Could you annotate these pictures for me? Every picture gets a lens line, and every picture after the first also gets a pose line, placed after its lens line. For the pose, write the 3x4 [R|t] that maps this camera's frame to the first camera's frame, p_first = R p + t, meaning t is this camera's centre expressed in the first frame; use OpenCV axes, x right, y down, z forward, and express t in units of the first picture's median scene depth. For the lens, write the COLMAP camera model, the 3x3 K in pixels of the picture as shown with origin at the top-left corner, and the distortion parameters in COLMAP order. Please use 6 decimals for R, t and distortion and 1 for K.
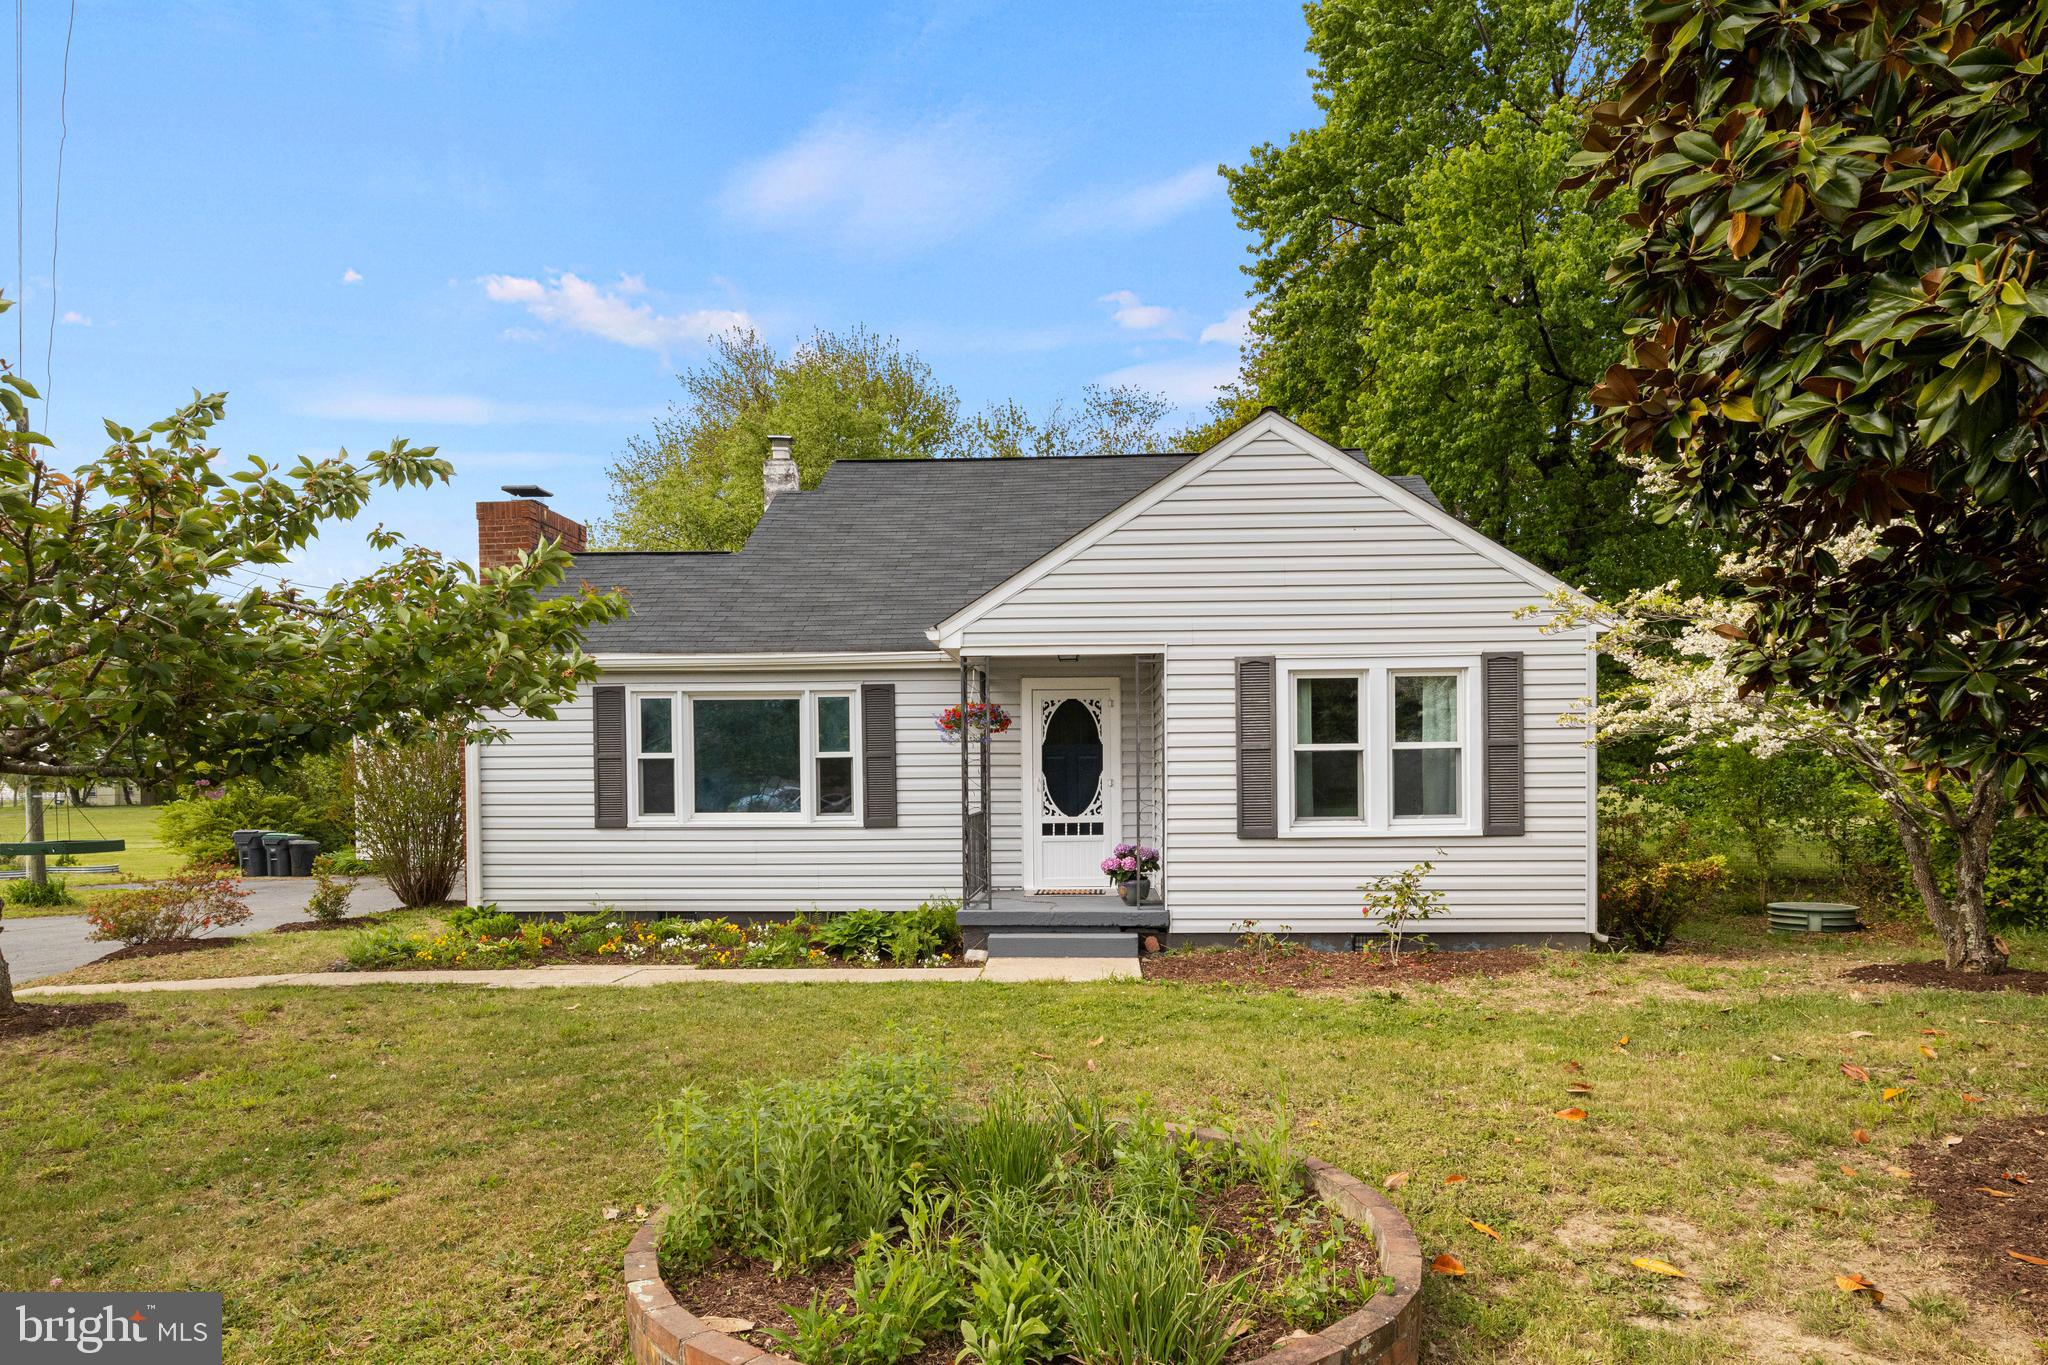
lens RADIAL K [[1250.6, 0, 1025.0], [0, 1250.6, 752.2], [0, 0, 1]] dist [-0.000643, 0.000483]
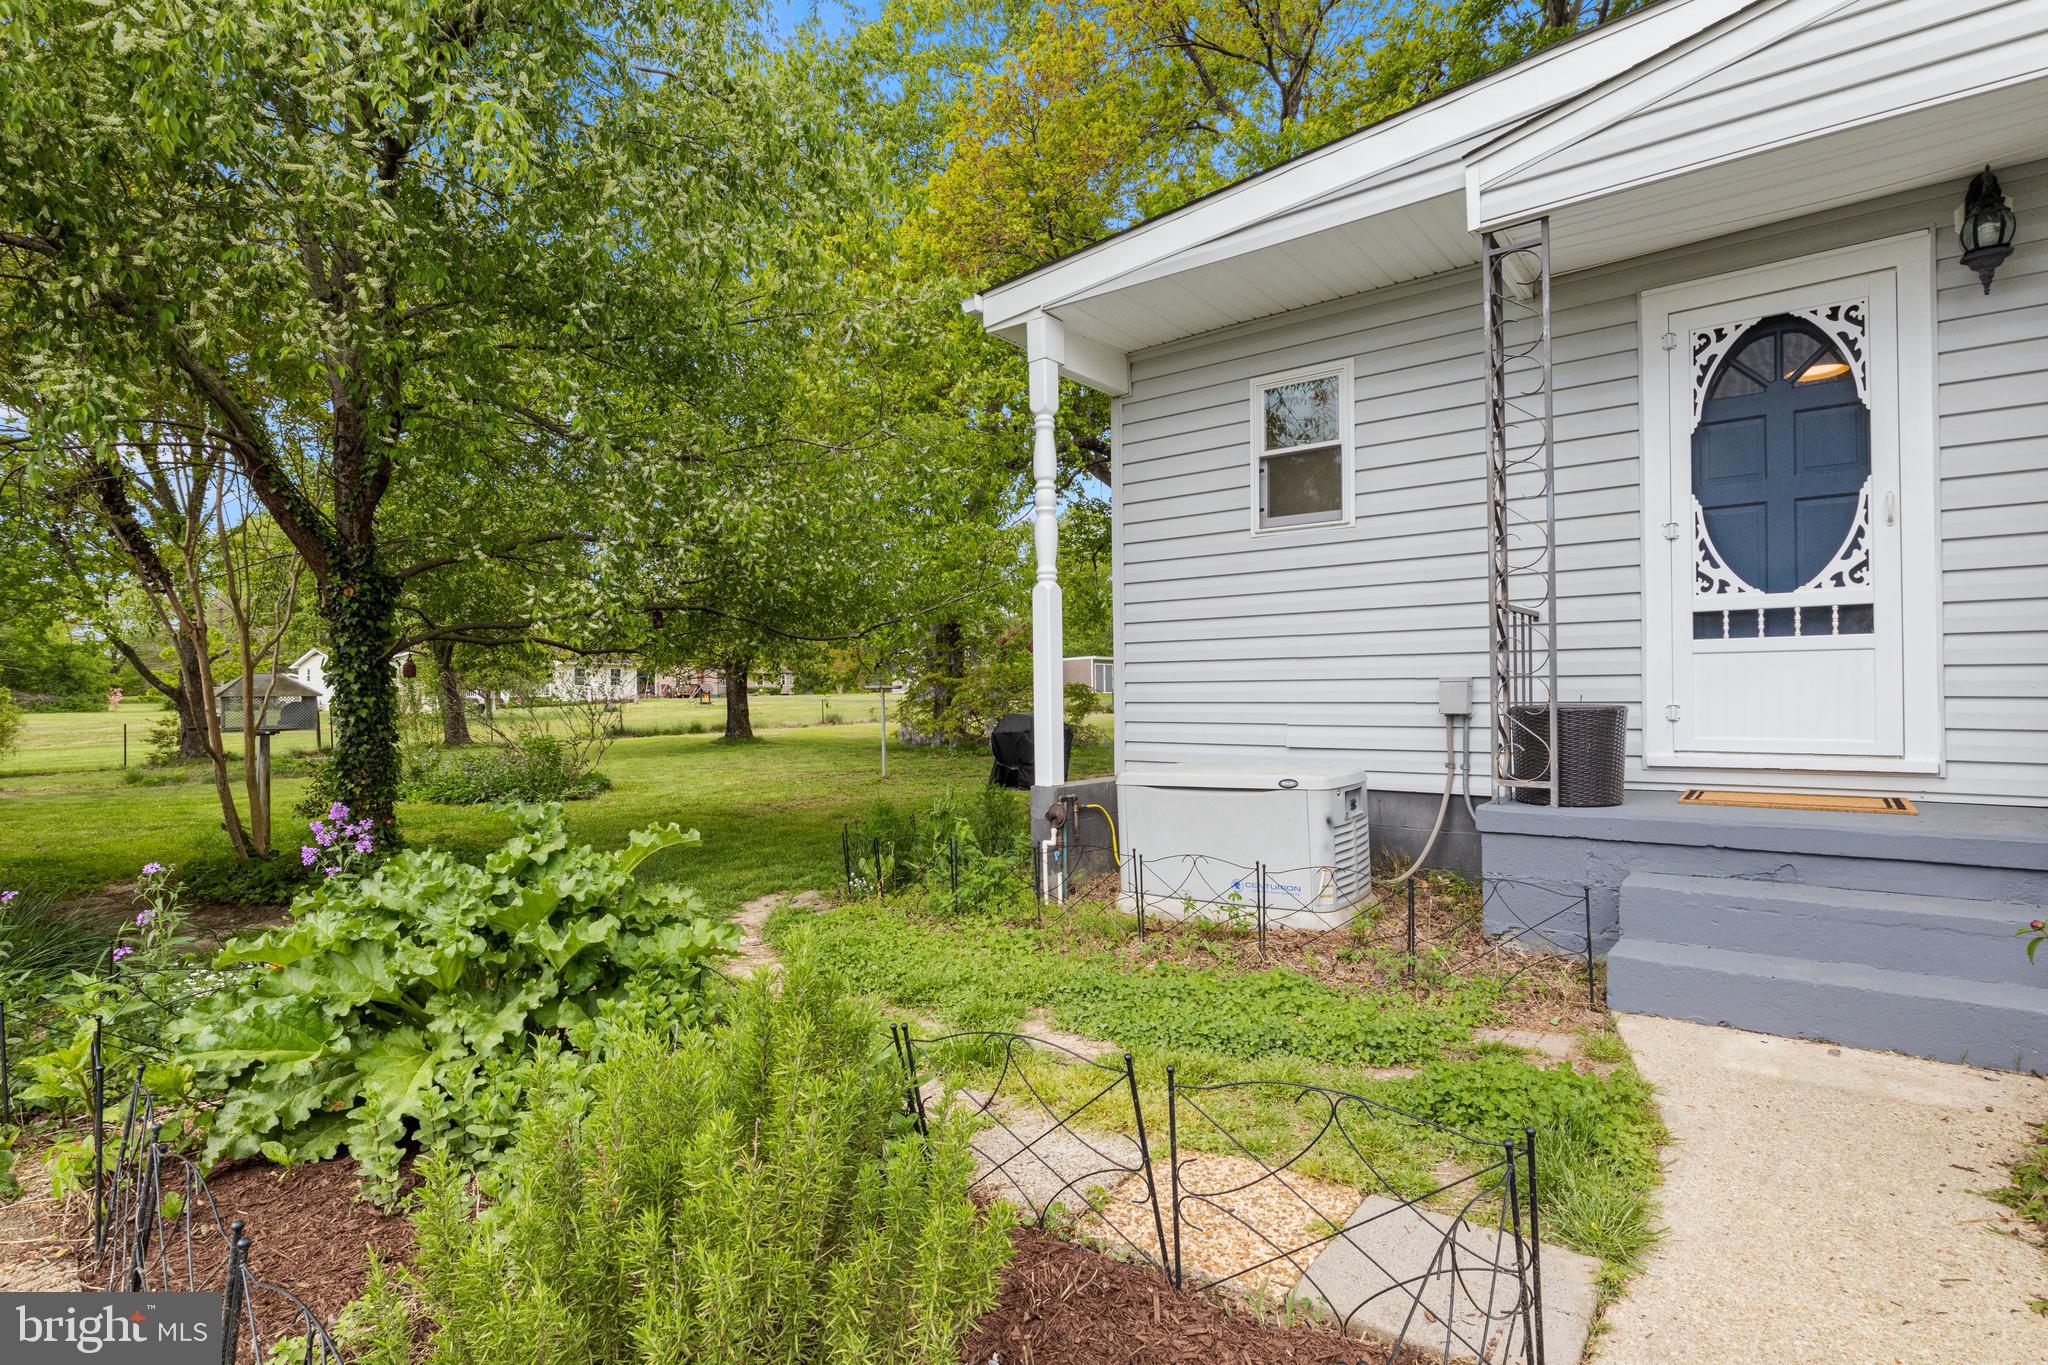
lens RADIAL K [[1021.9, 0, 1024.0], [0, 1021.9, 682.5], [0, 0, 1]] dist [0.010741, -0.000365]
pose [[0.819918, -0.010114, -0.572392, 0.027864], [0.013771, 0.999903, 0.002057, 0.079045], [0.572315, -0.009569, 0.819978, 0.579801]]
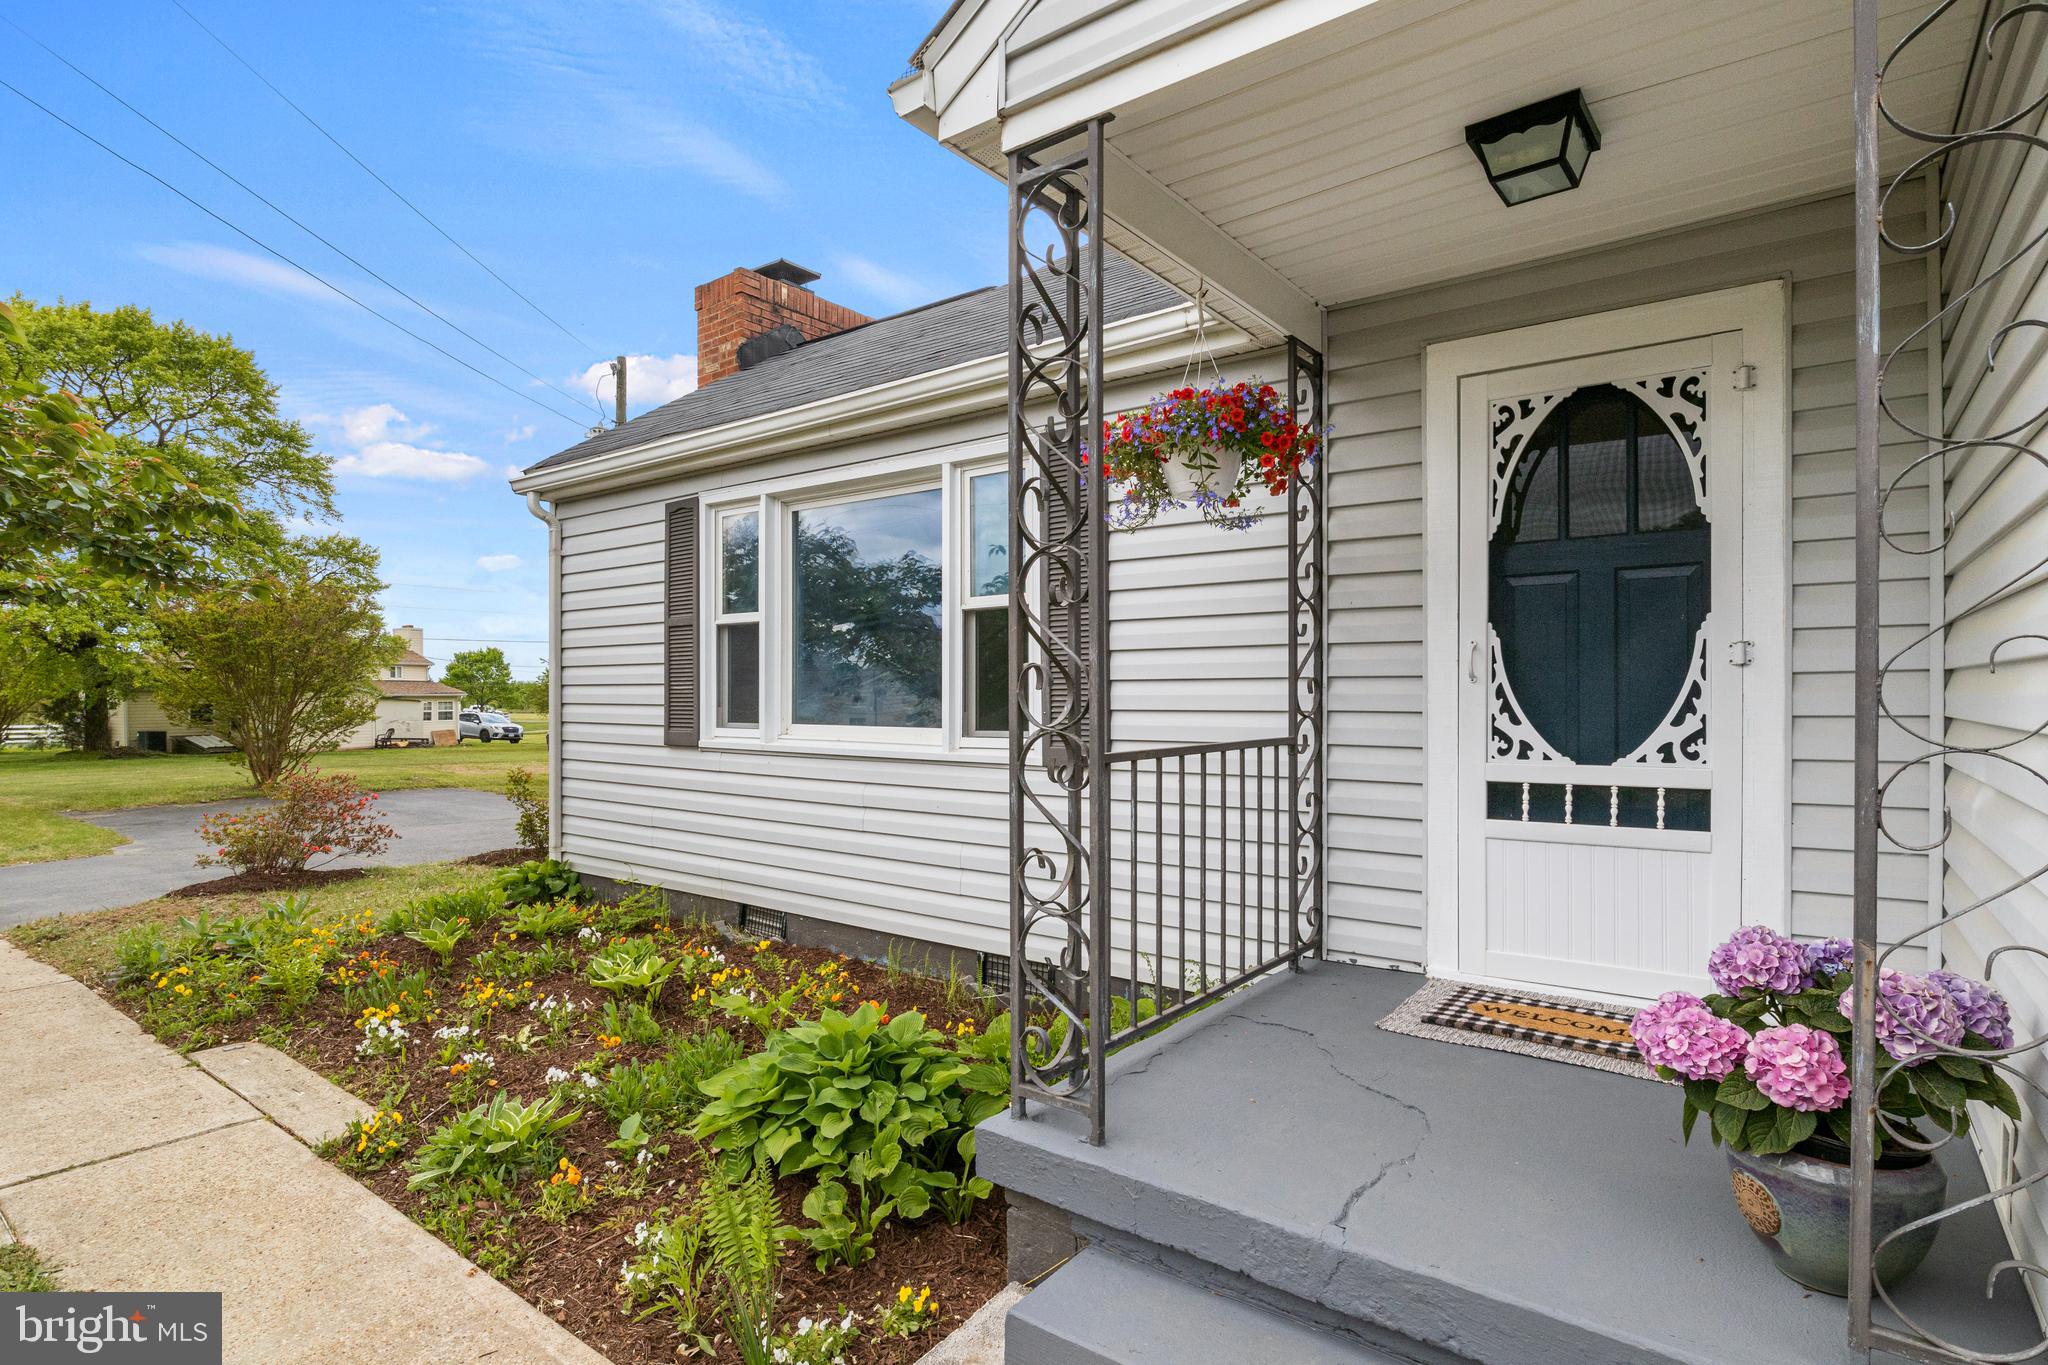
lens RADIAL K [[1023.1, 0, 1031.9], [0, 1023.1, 692.2], [0, 0, 1]] dist [-0.002797, -0.000879]
pose [[0.830578, 0.006422, -0.556865, 0.064820], [0.005480, 0.999791, 0.019703, 0.028242], [0.556876, -0.019416, 0.830369, 0.725247]]
